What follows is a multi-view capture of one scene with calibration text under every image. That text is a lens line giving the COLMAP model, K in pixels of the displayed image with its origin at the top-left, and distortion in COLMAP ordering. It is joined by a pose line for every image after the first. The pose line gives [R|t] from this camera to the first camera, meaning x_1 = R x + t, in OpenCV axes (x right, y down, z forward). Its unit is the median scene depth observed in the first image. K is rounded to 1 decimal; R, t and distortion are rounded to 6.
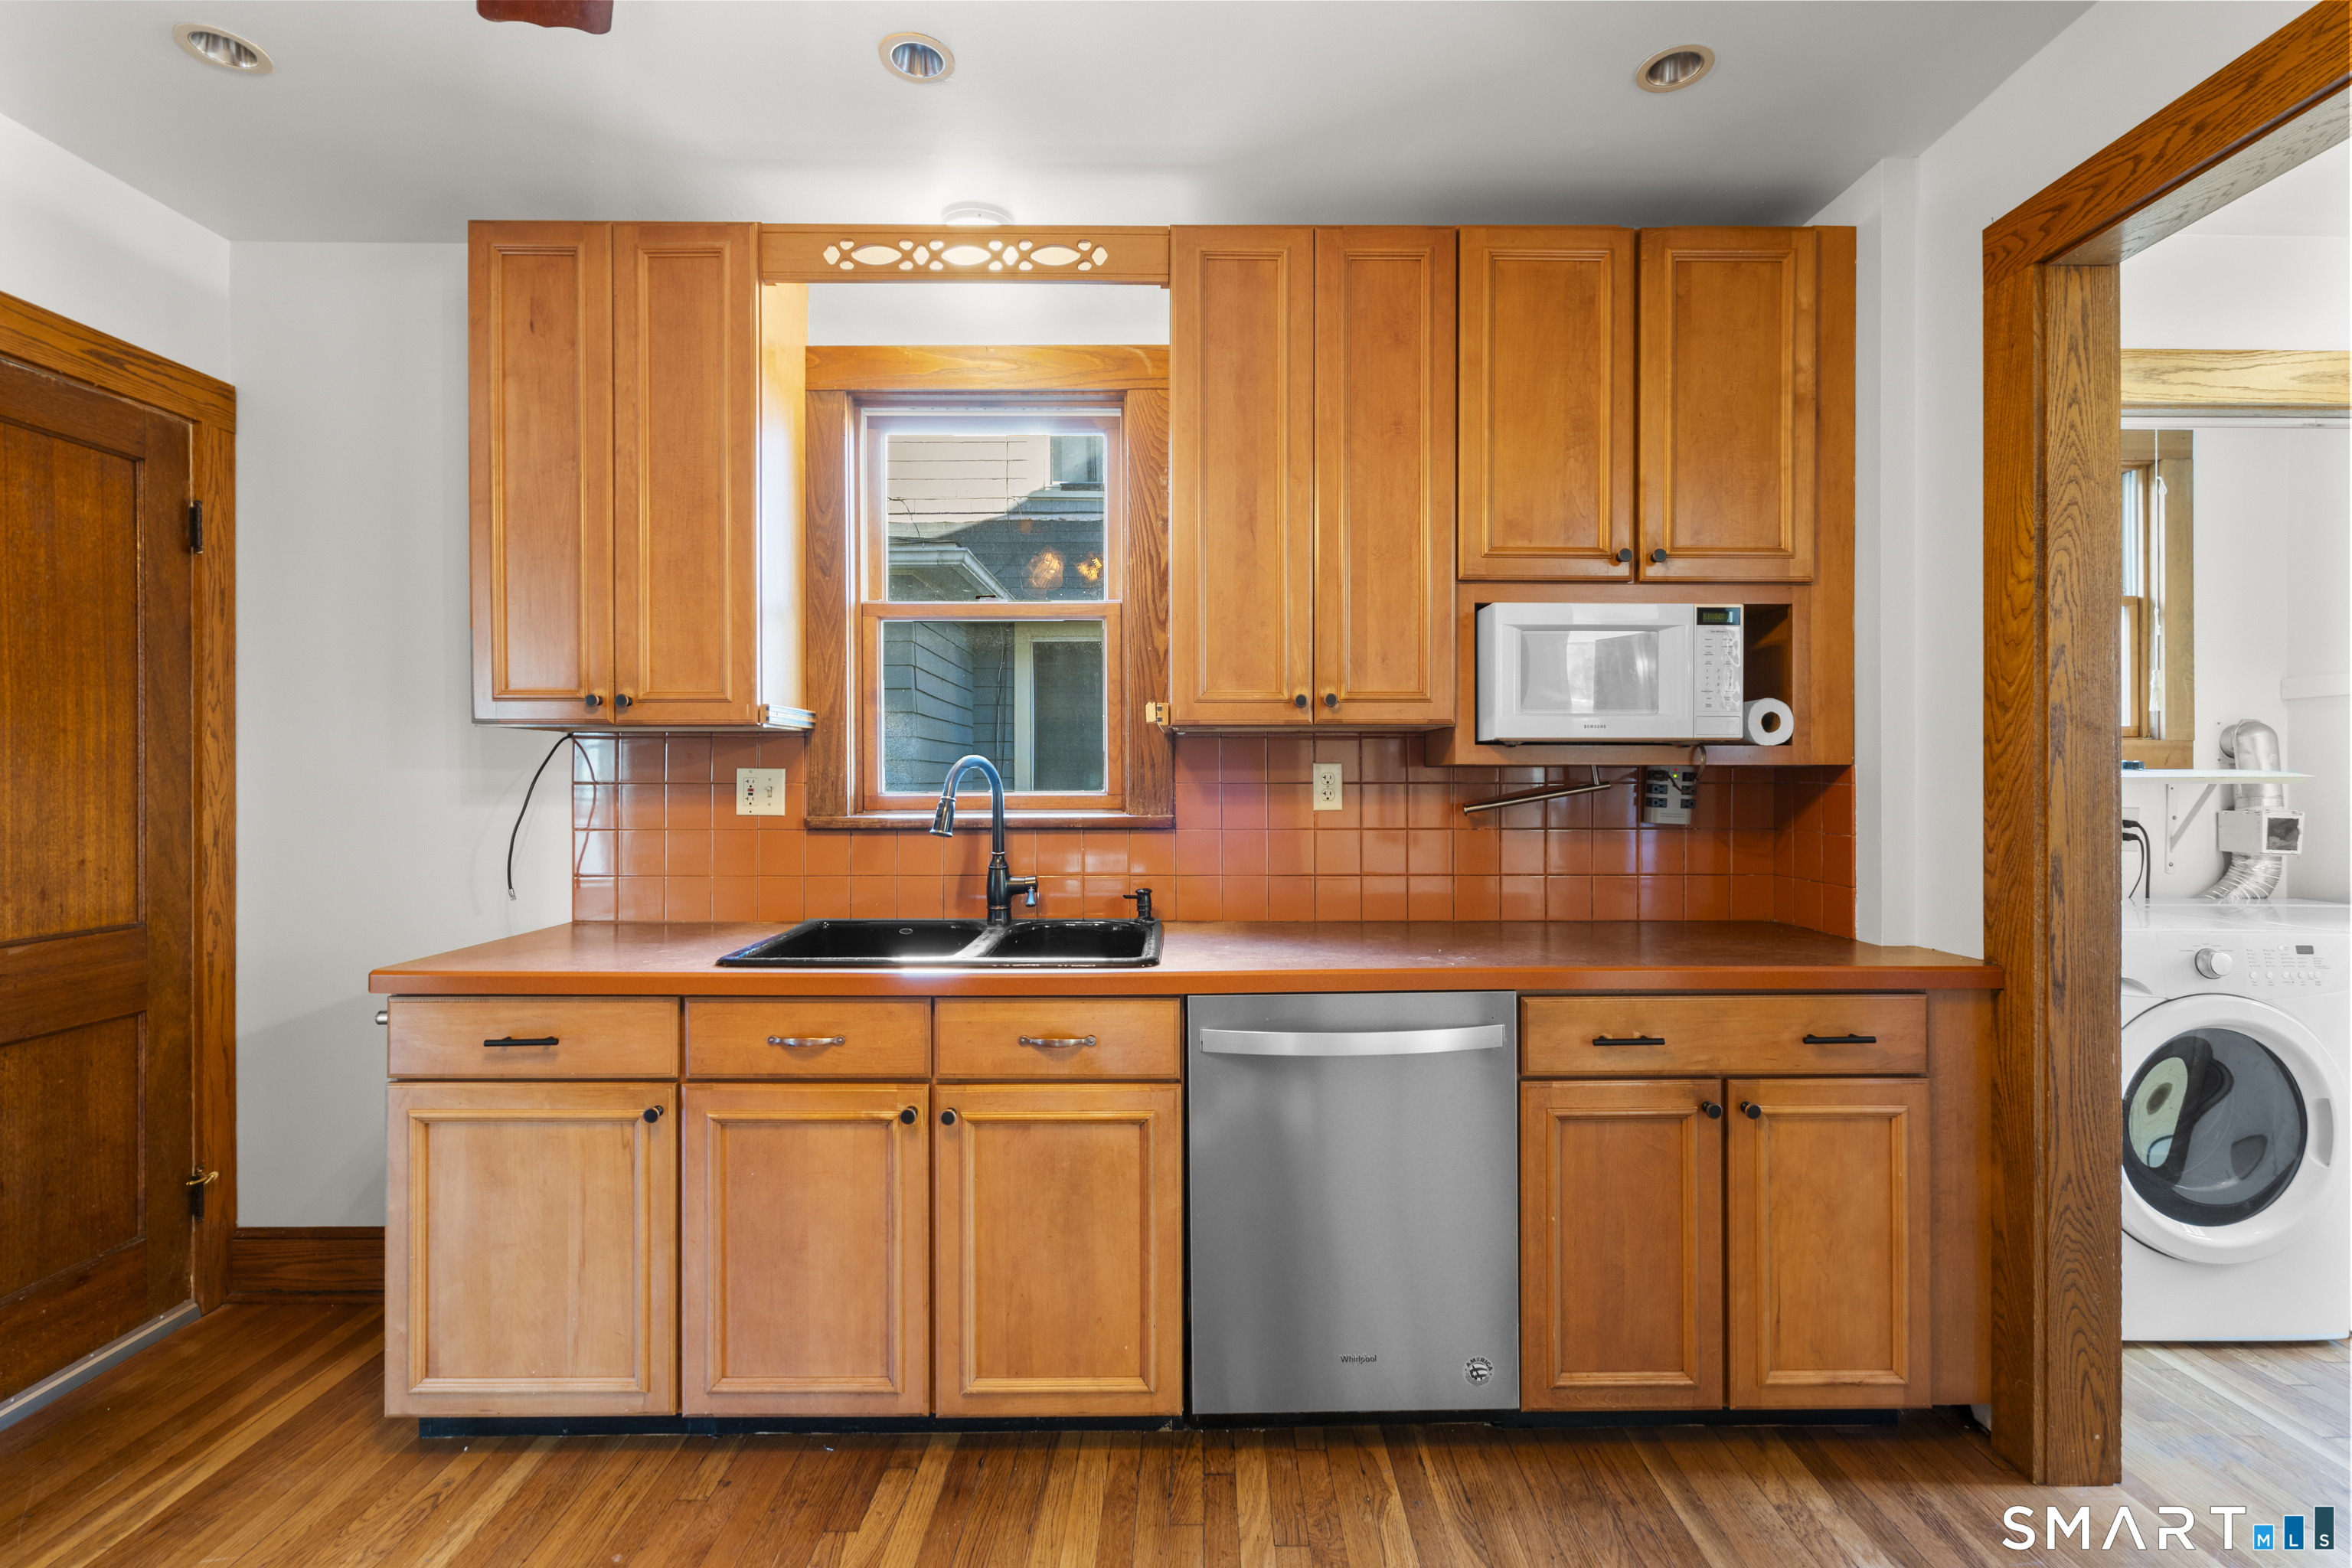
lens RADIAL K [[1064.3, 0, 1185.1], [0, 1064.3, 780.9], [0, 0, 1]] dist [-0.007297, 0.004508]
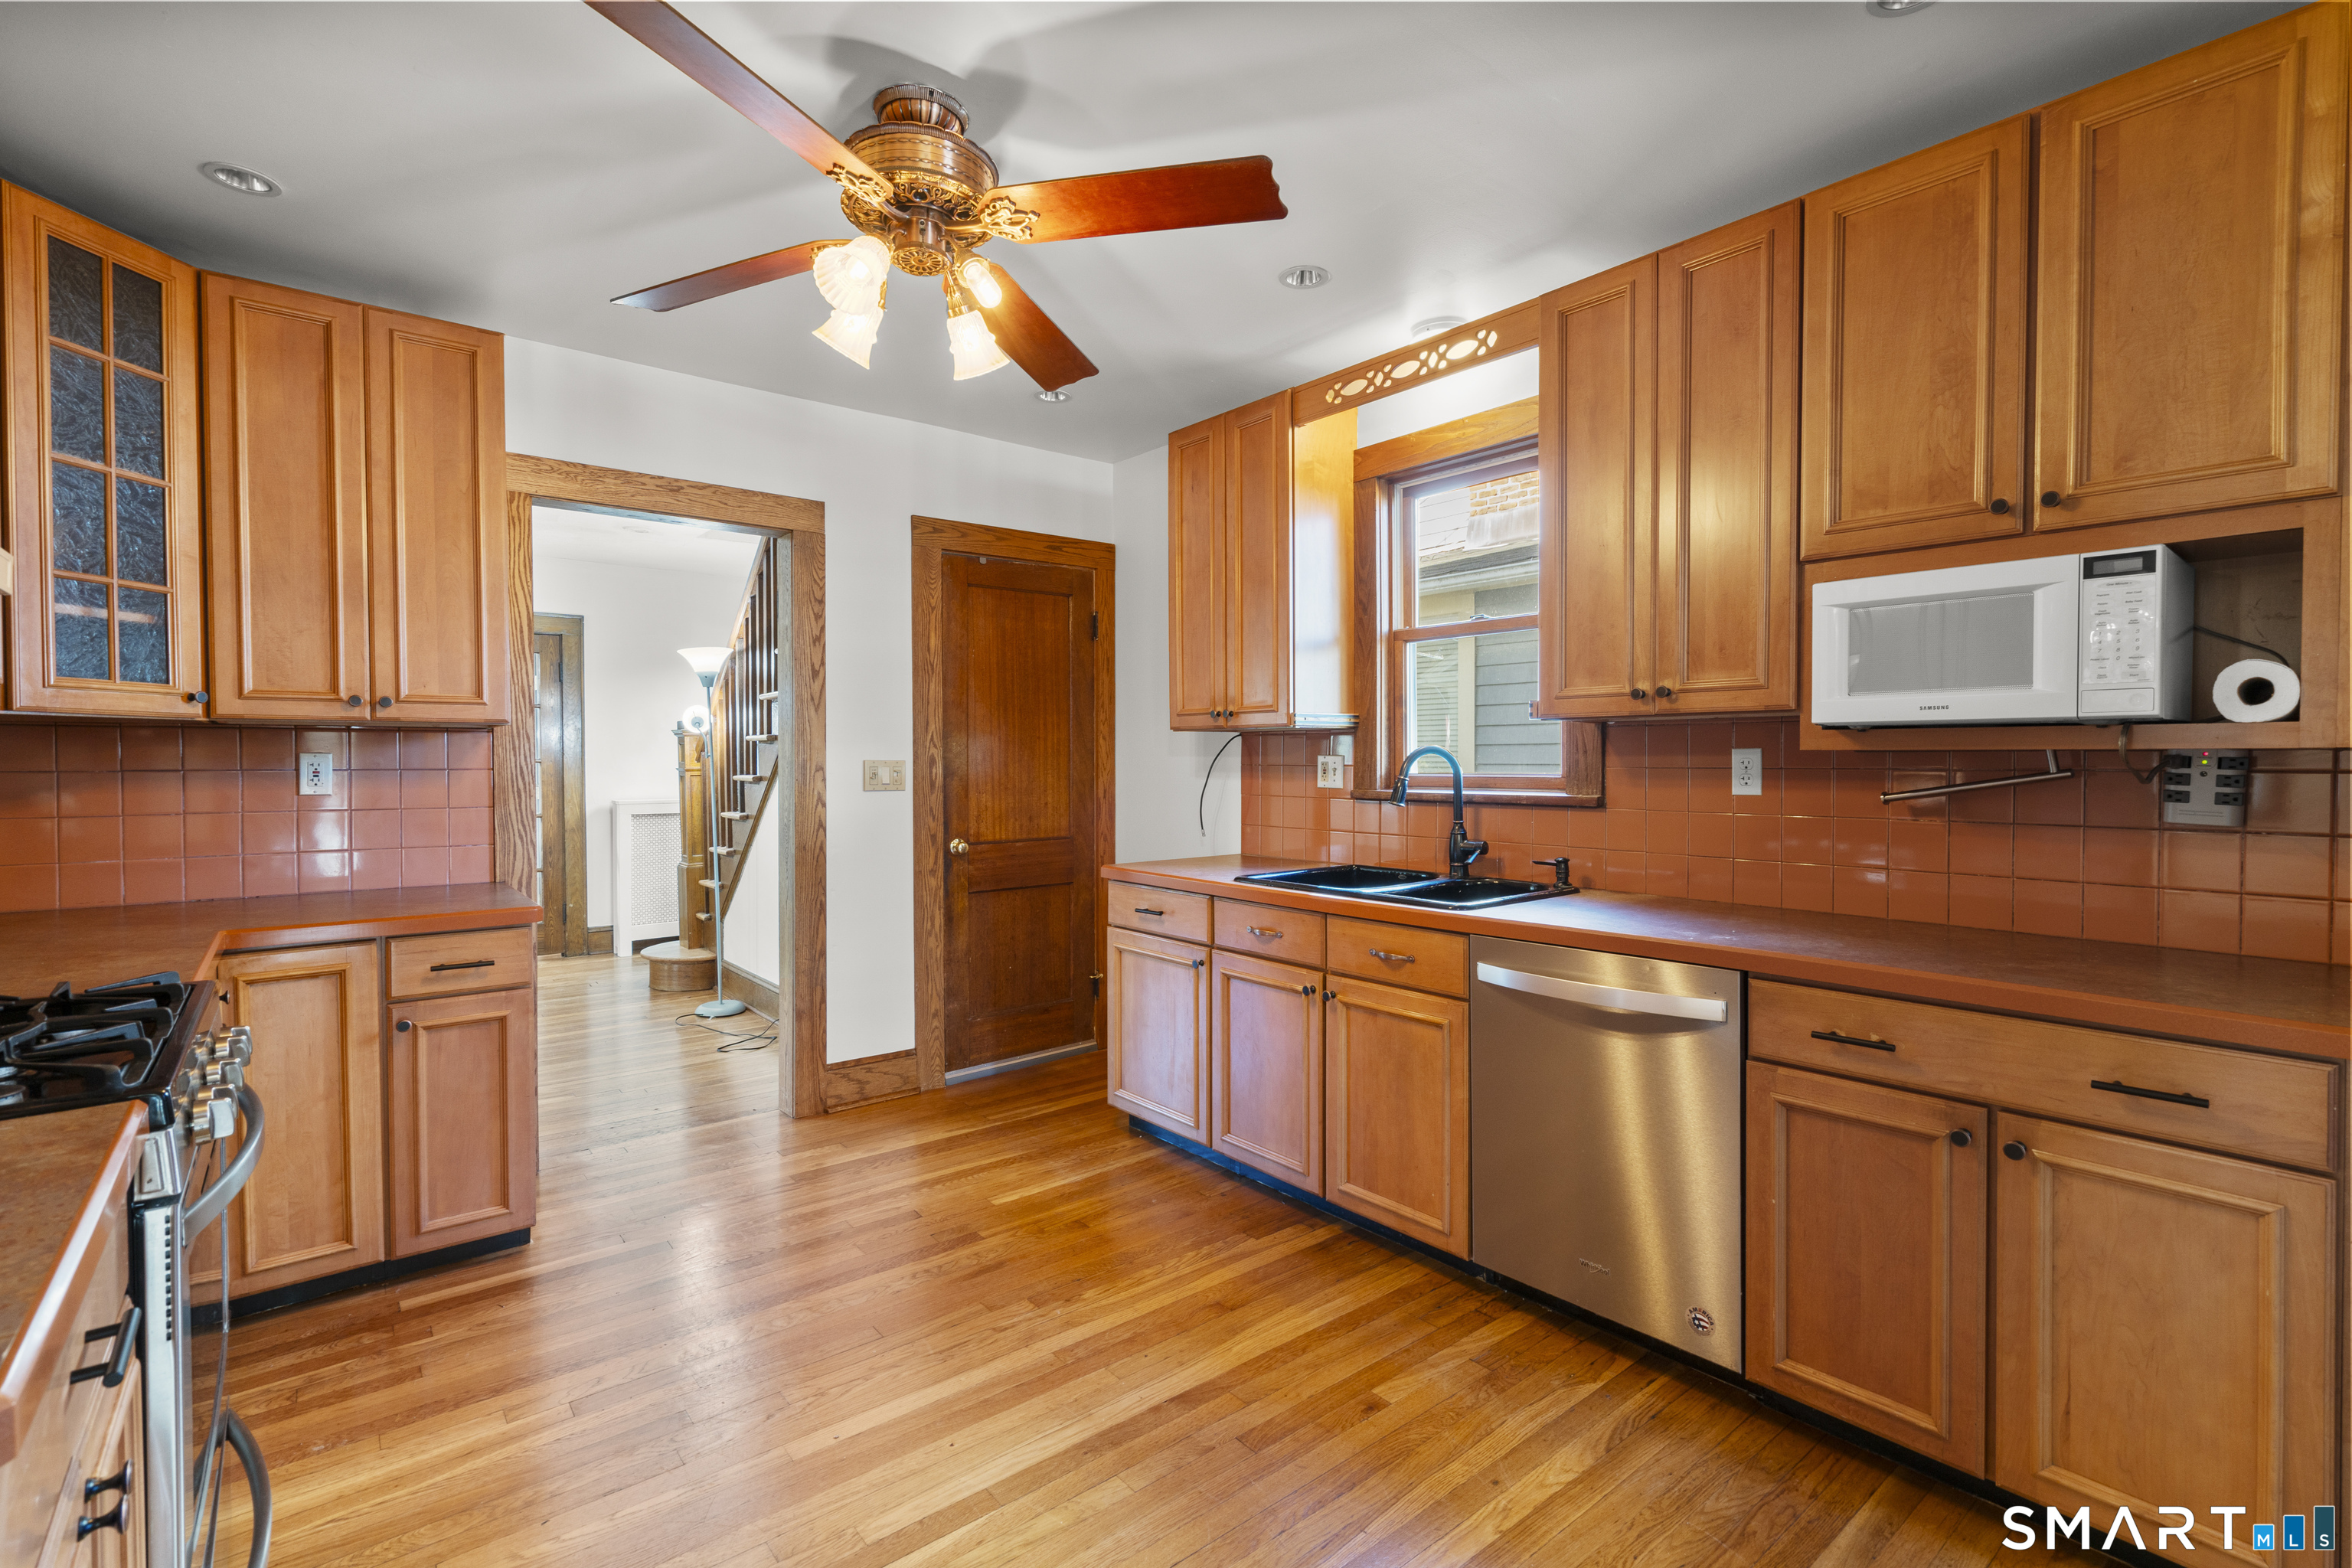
lens RADIAL K [[1064.3, 0, 1185.1], [0, 1064.3, 780.9], [0, 0, 1]] dist [-0.007297, 0.004508]
pose [[0.629955, 0.016264, -0.776461, 0.665165], [-0.001145, 0.999799, 0.020013, -0.006314], [0.776631, -0.011718, 0.629847, -0.057657]]
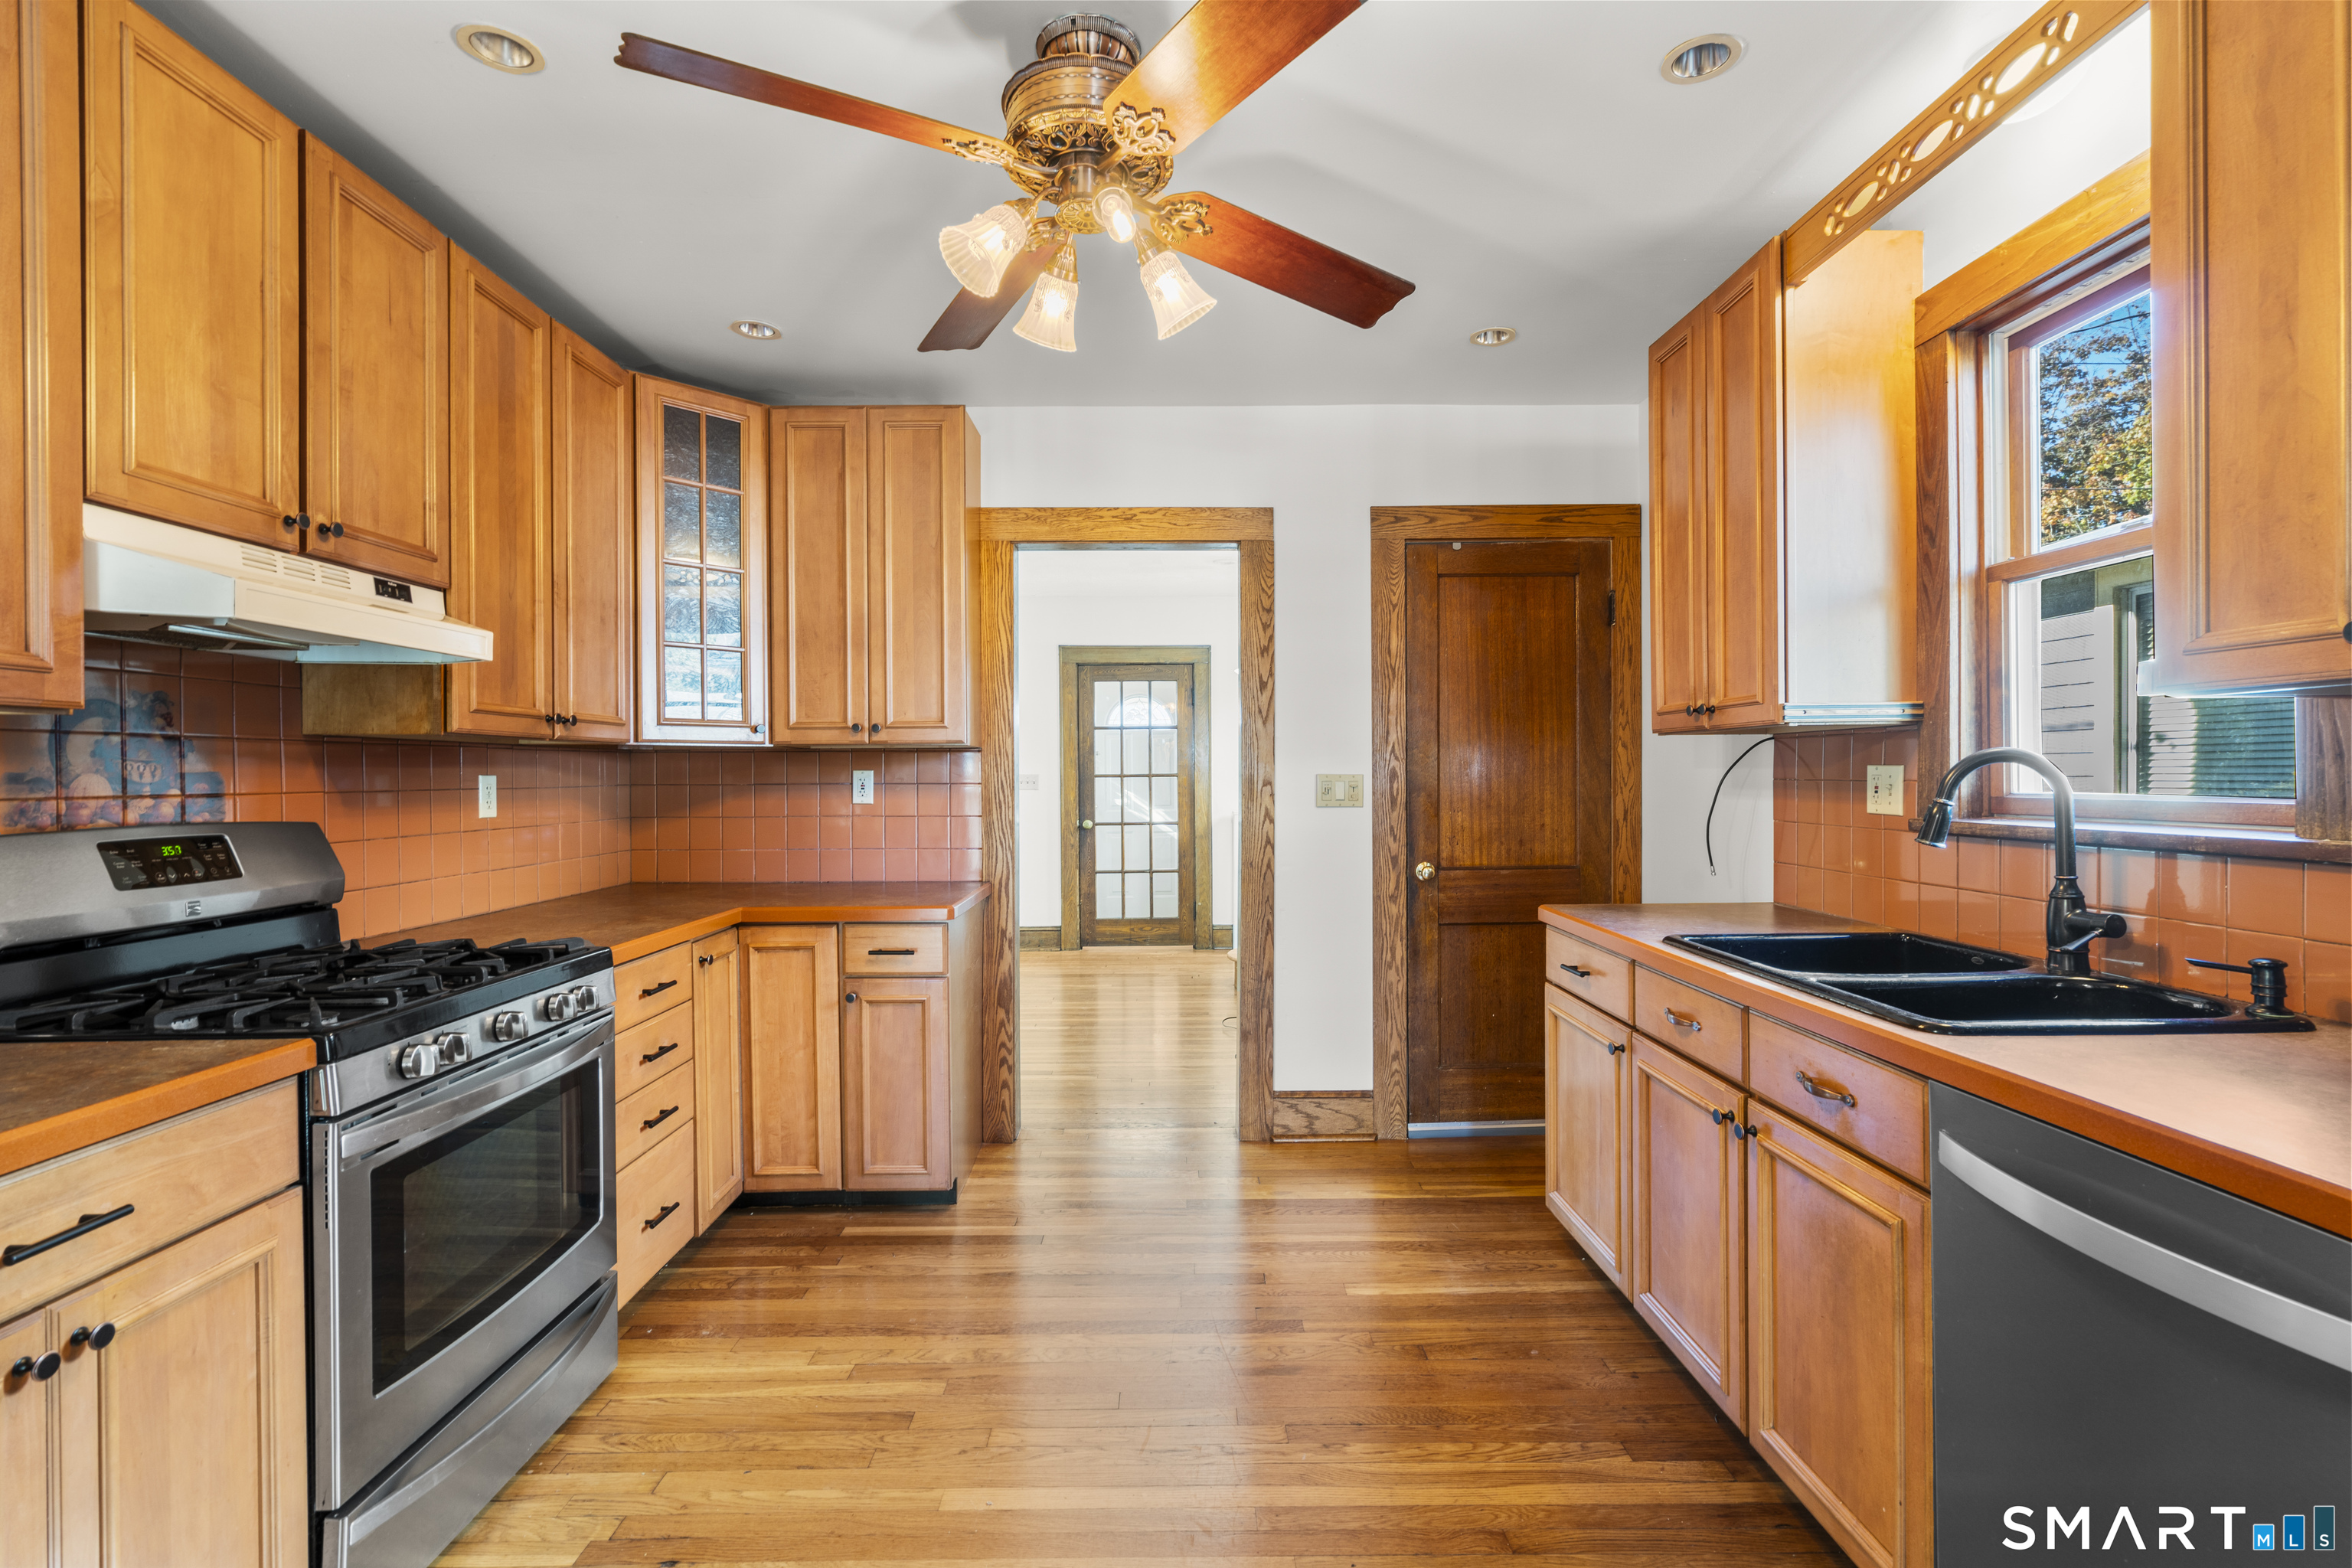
lens RADIAL K [[1062.3, 0, 1182.2], [0, 1062.3, 780.2], [0, 0, 1]] dist [-0.012115, 0.007278]
pose [[0.000445, 0.006733, -0.999977, 0.619891], [0.003119, 0.999972, 0.006734, -0.007194], [0.999995, -0.003122, 0.000424, 0.419864]]
